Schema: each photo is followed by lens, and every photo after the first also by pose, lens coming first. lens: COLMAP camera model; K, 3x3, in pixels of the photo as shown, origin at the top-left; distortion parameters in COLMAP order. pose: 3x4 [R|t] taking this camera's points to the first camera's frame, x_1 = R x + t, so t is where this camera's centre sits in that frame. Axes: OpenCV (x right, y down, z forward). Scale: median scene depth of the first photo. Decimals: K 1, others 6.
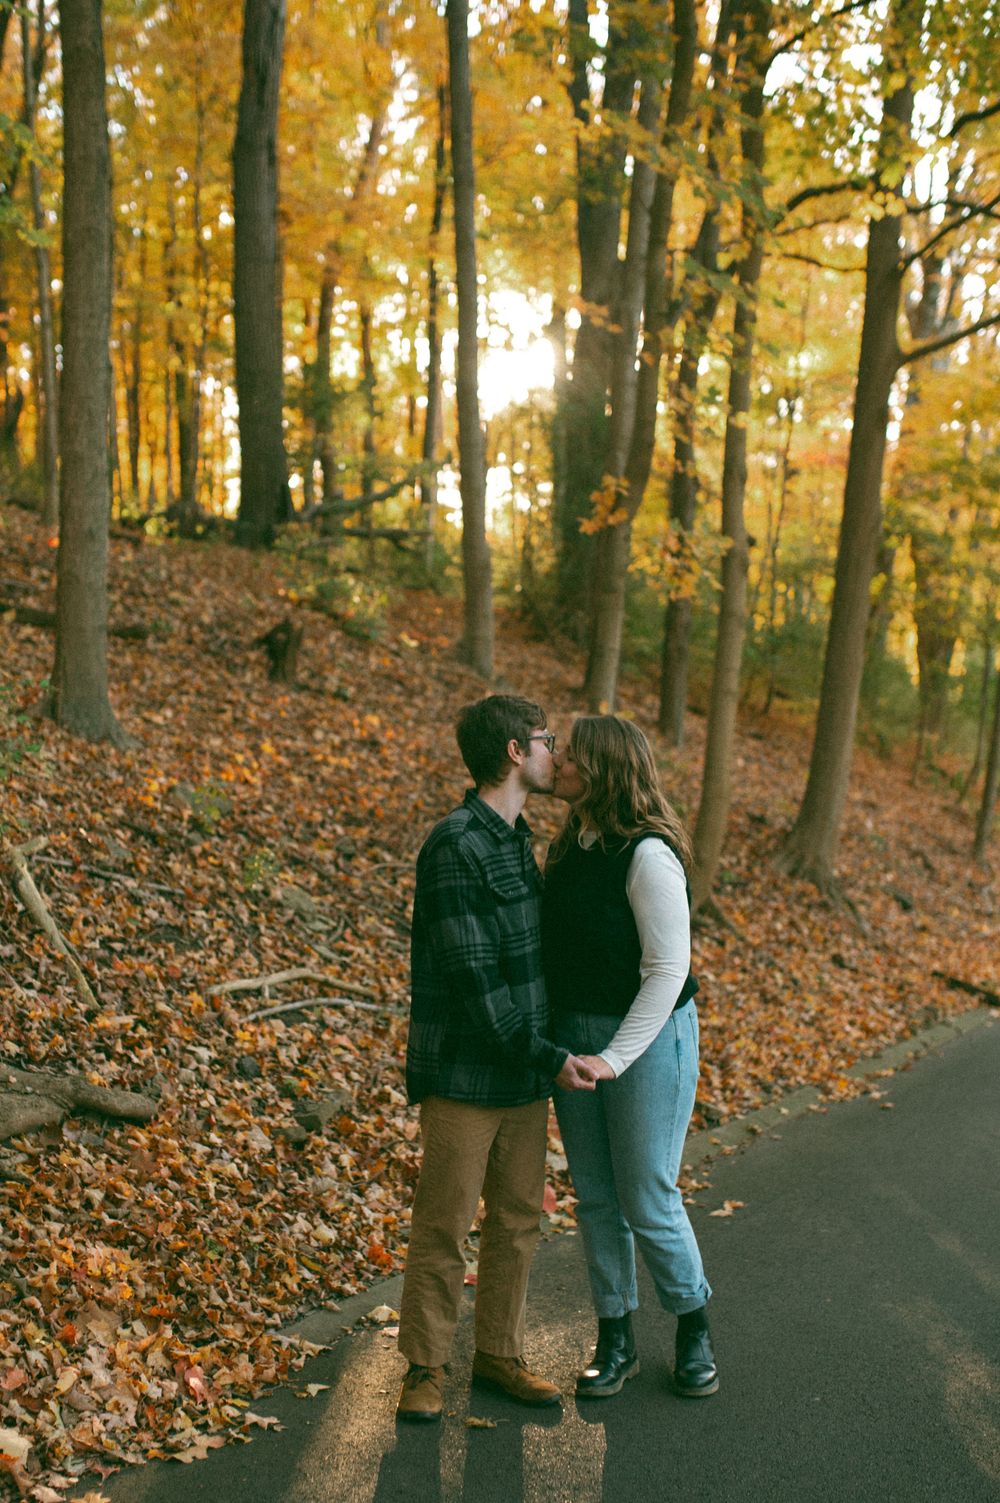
lens RADIAL K [[1503.4, 0, 486.0], [0, 1503.4, 750.4], [0, 0, 1]] dist [-0.001877, 0.005679]
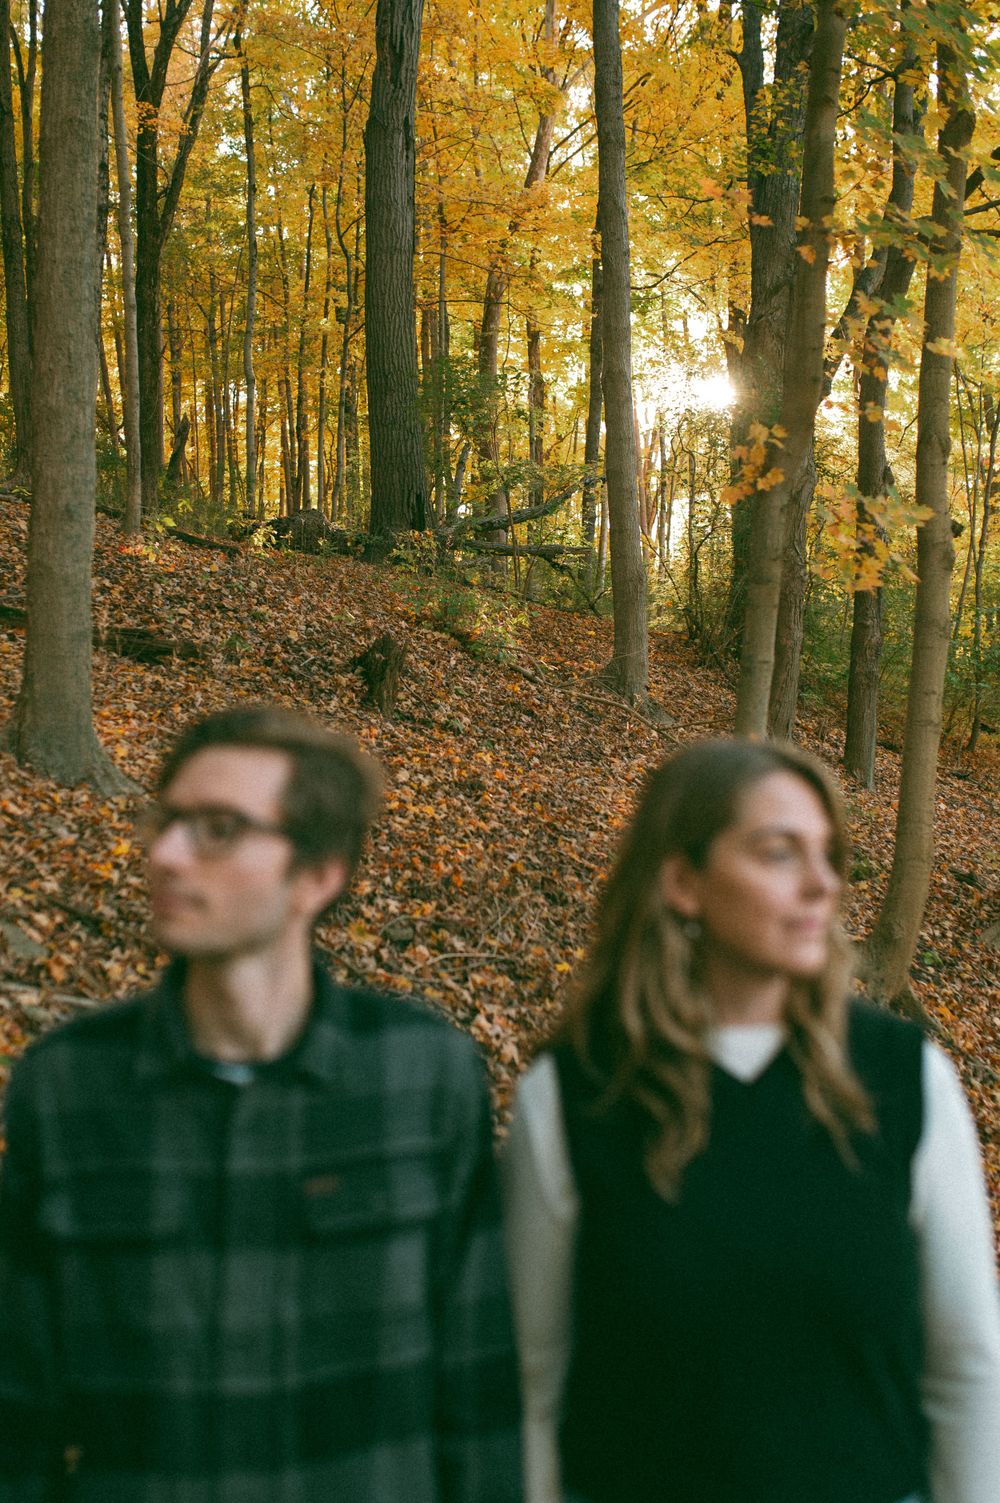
lens RADIAL K [[1531.3, 0, 499.2], [0, 1531.3, 695.7], [0, 0, 1]] dist [-0.022979, 0.003334]
pose [[0.993638, -0.001188, -0.112611, 0.040396], [-0.005496, 0.998242, -0.059022, -0.006480], [0.112483, 0.059266, 0.991885, 0.258090]]
